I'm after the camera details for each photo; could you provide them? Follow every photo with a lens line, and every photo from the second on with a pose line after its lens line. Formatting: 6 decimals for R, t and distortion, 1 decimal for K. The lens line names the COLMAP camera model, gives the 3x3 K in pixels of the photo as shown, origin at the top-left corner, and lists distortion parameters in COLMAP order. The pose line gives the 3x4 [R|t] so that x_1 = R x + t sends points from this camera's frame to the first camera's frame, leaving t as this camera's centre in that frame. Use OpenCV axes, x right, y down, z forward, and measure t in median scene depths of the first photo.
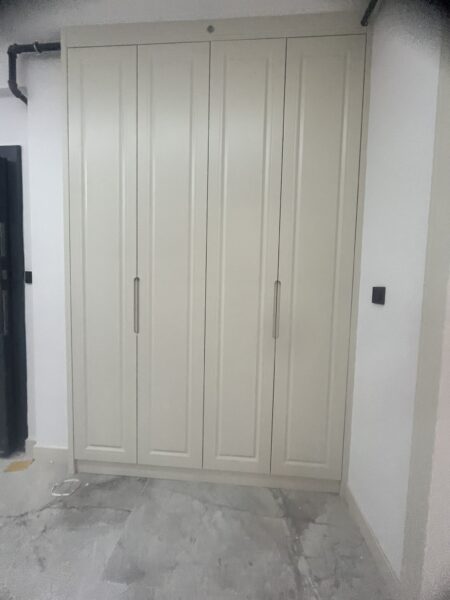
lens RADIAL K [[244.2, 0, 226.0], [0, 244.2, 299.6], [0, 0, 1]] dist [-0.000204, -0.000542]
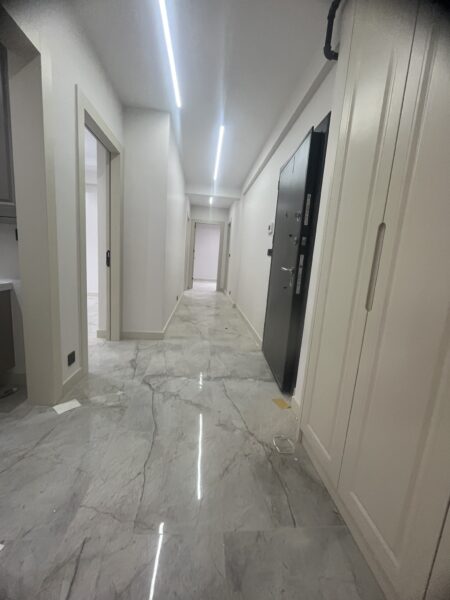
lens RADIAL K [[244.2, 0, 227.3], [0, 244.2, 298.1], [0, 0, 1]] dist [-0.000204, -0.000542]
pose [[0.186490, 0.151166, -0.970758, 0.203216], [-0.144587, 0.981556, 0.125072, 0.078448], [0.971759, 0.117035, 0.204907, 0.506933]]
